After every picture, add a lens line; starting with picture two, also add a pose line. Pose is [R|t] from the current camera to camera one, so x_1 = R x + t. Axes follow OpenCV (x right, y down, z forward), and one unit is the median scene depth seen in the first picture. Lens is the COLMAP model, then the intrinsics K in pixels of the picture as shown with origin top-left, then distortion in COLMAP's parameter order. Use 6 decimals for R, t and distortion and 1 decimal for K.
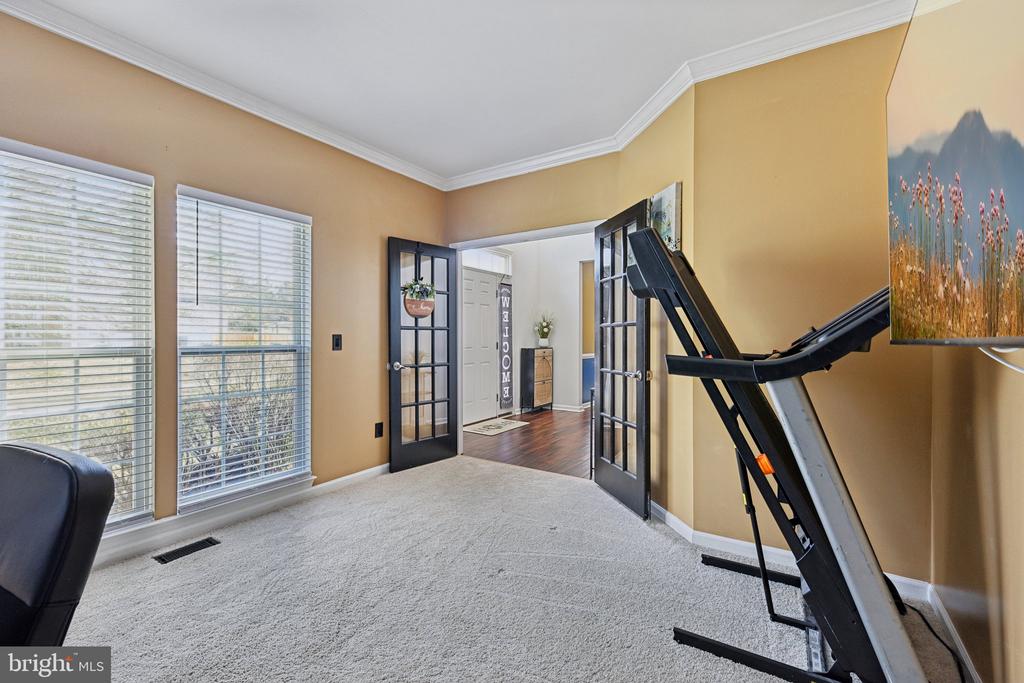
lens RADIAL K [[447.9, 0, 512.1], [0, 447.9, 334.6], [0, 0, 1]] dist [0.001433, 0.000072]
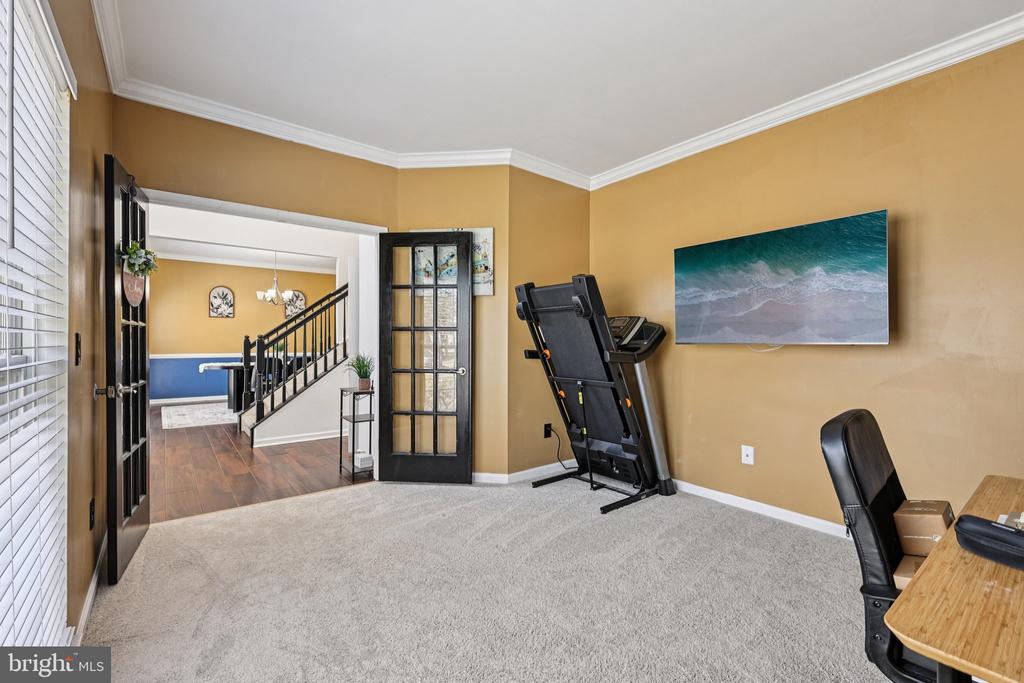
lens RADIAL K [[447.9, 0, 505.0], [0, 447.9, 340.4], [0, 0, 1]] dist [0.001433, 0.000072]
pose [[0.315665, 0.003862, 0.948863, -0.975583], [-0.010873, 0.999941, -0.000453, 0.004501], [-0.948808, -0.010174, 0.315688, 0.560312]]
